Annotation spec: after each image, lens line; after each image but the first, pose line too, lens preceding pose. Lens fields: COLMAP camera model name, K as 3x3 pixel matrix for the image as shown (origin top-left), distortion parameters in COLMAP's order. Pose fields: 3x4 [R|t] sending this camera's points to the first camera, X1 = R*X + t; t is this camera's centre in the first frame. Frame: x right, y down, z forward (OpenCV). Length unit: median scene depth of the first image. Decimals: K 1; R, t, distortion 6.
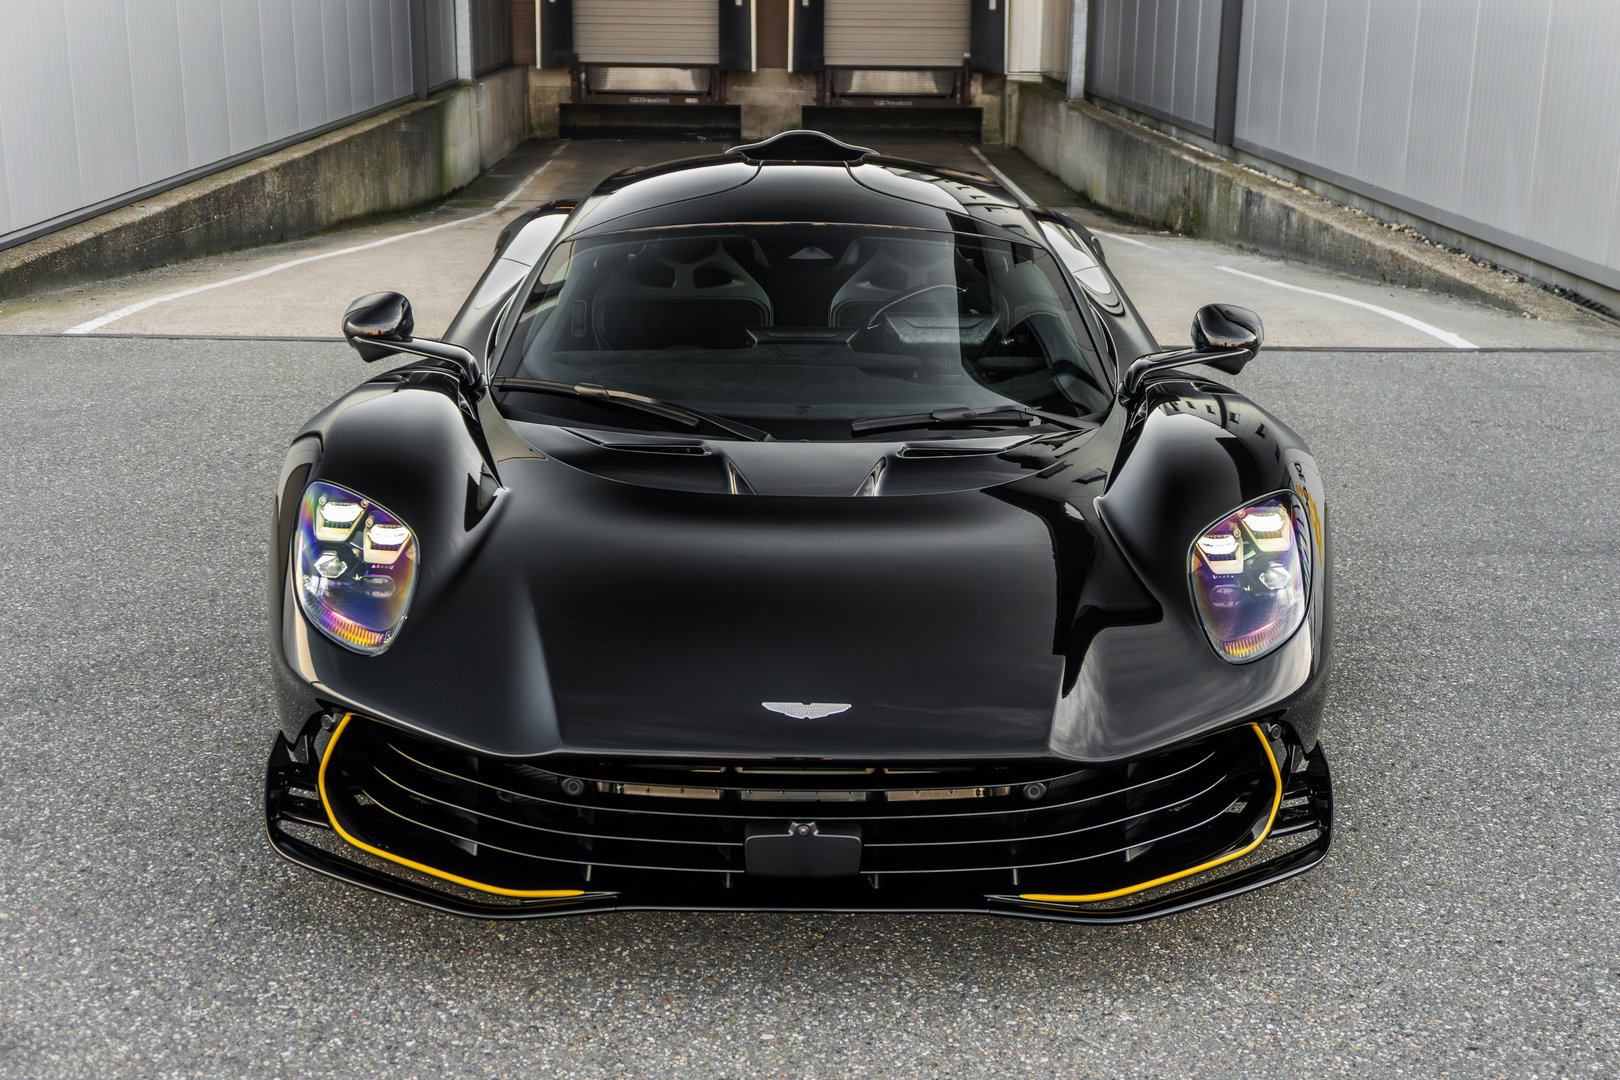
lens RADIAL K [[2085.9, 0, 807.9], [0, 2085.9, 564.6], [0, 0, 1]] dist [0.016652, 0.000000]
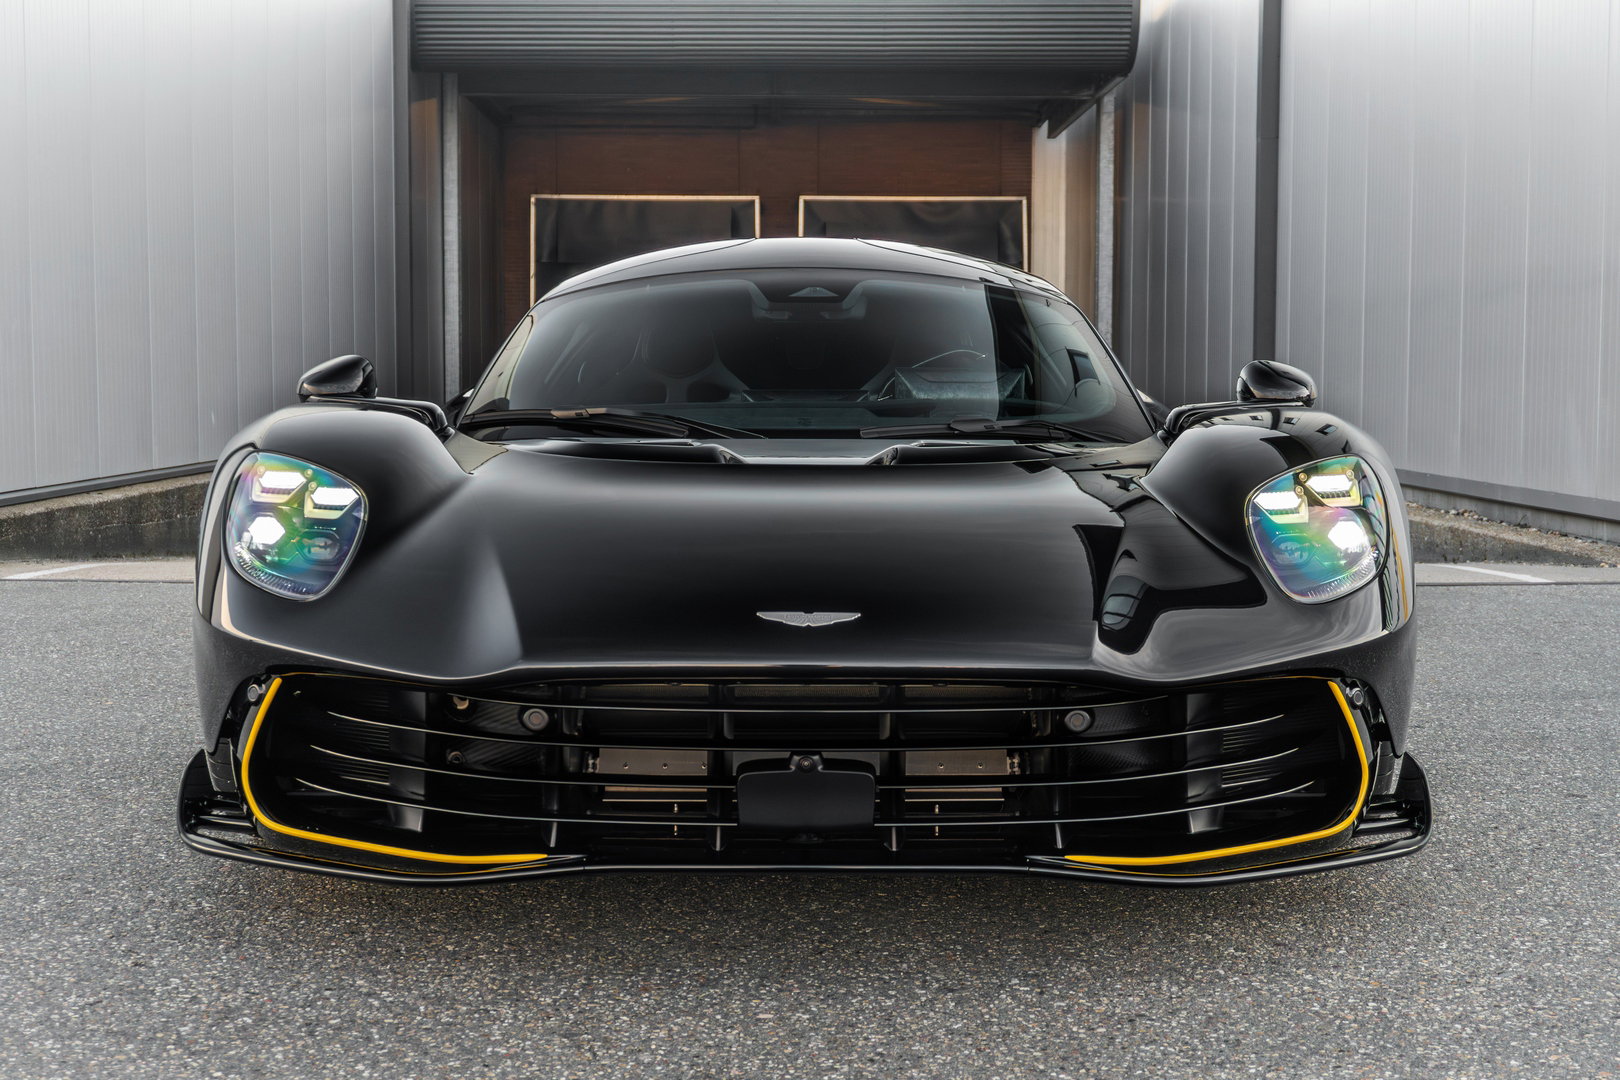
lens RADIAL K [[2270.6, 0, 800.5], [0, 2270.6, 510.6], [0, 0, 1]] dist [-0.000876, 0.000000]
pose [[0.999910, -0.010633, -0.008188, 0.003770], [0.008585, 0.975752, -0.218711, 0.212383], [0.010315, 0.218621, 0.975755, 0.072695]]
